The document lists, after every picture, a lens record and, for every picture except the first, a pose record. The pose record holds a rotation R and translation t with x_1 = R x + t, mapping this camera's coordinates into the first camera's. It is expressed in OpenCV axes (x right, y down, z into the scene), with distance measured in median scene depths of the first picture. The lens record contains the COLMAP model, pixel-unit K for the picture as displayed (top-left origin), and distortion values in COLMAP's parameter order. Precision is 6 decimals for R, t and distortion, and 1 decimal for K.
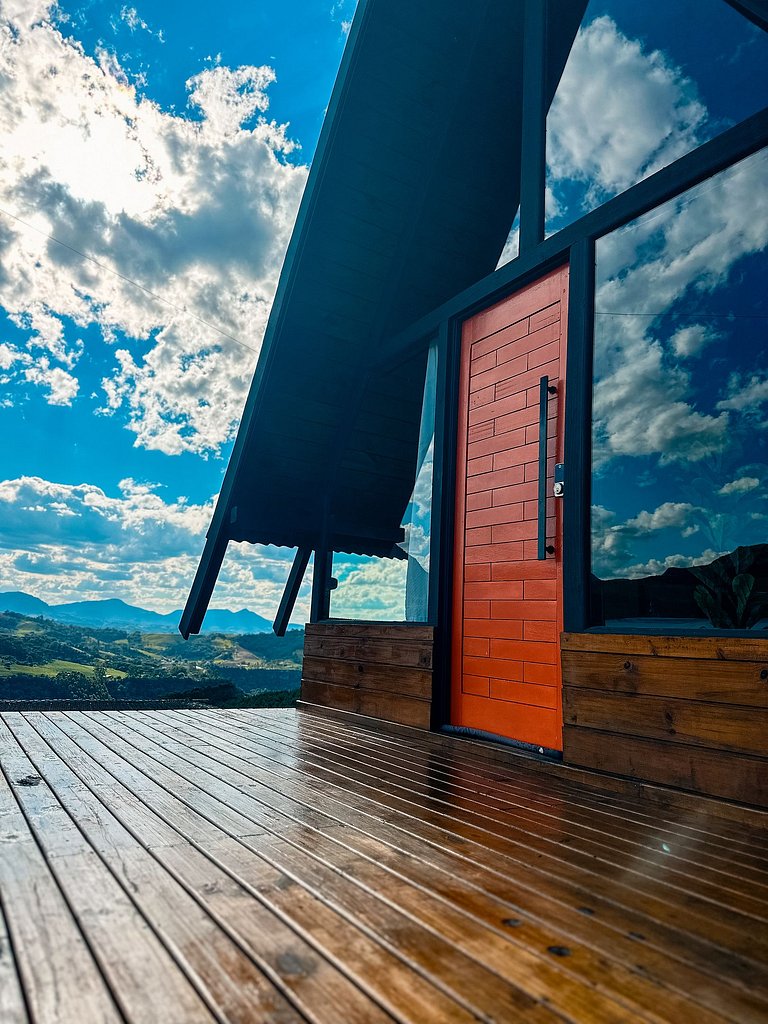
lens RADIAL K [[710.8, 0, 386.2], [0, 710.8, 510.7], [0, 0, 1]] dist [0.058474, -0.033497]
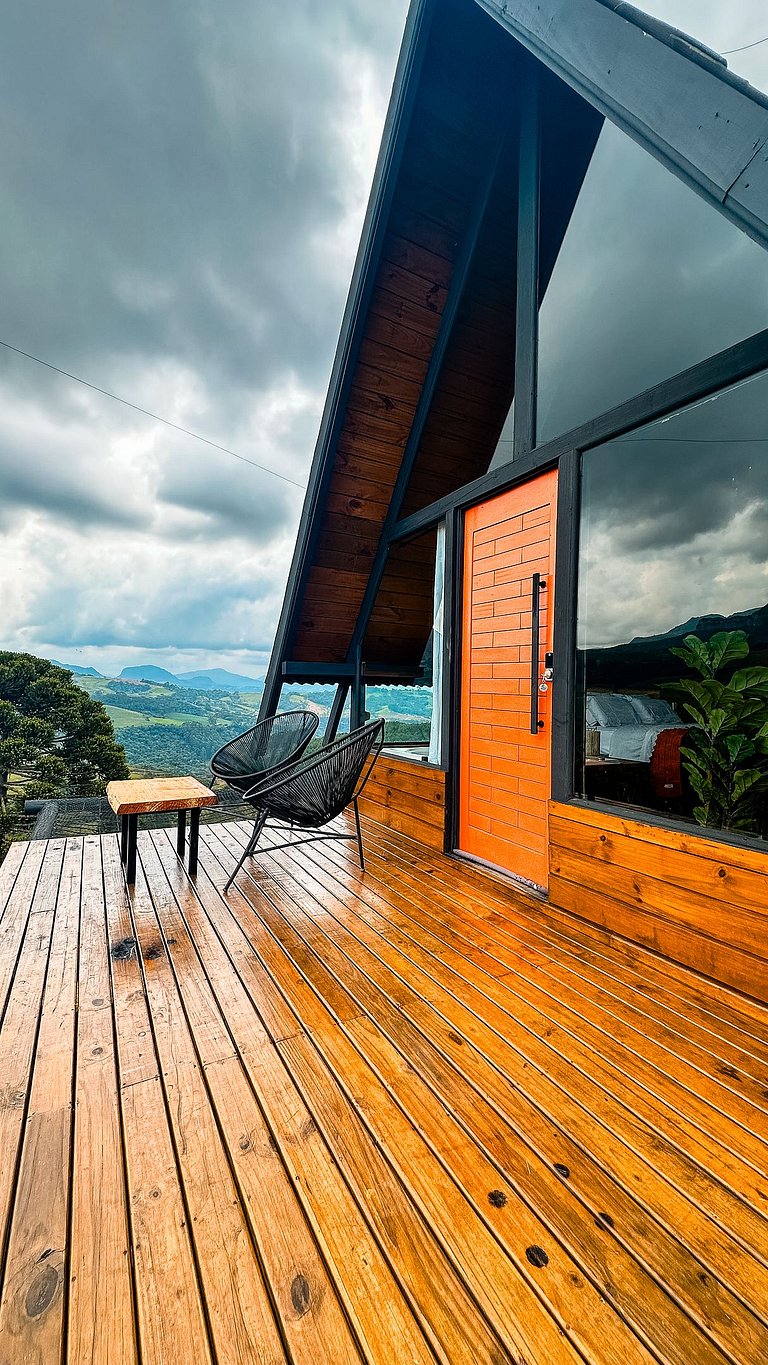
lens RADIAL K [[537.8, 0, 393.5], [0, 537.8, 677.8], [0, 0, 1]] dist [-0.001490, 0.000102]
pose [[0.998589, -0.026703, -0.045893, 0.027062], [0.033381, 0.987887, 0.151543, -0.159200], [0.041291, -0.152861, 0.987385, 0.110306]]
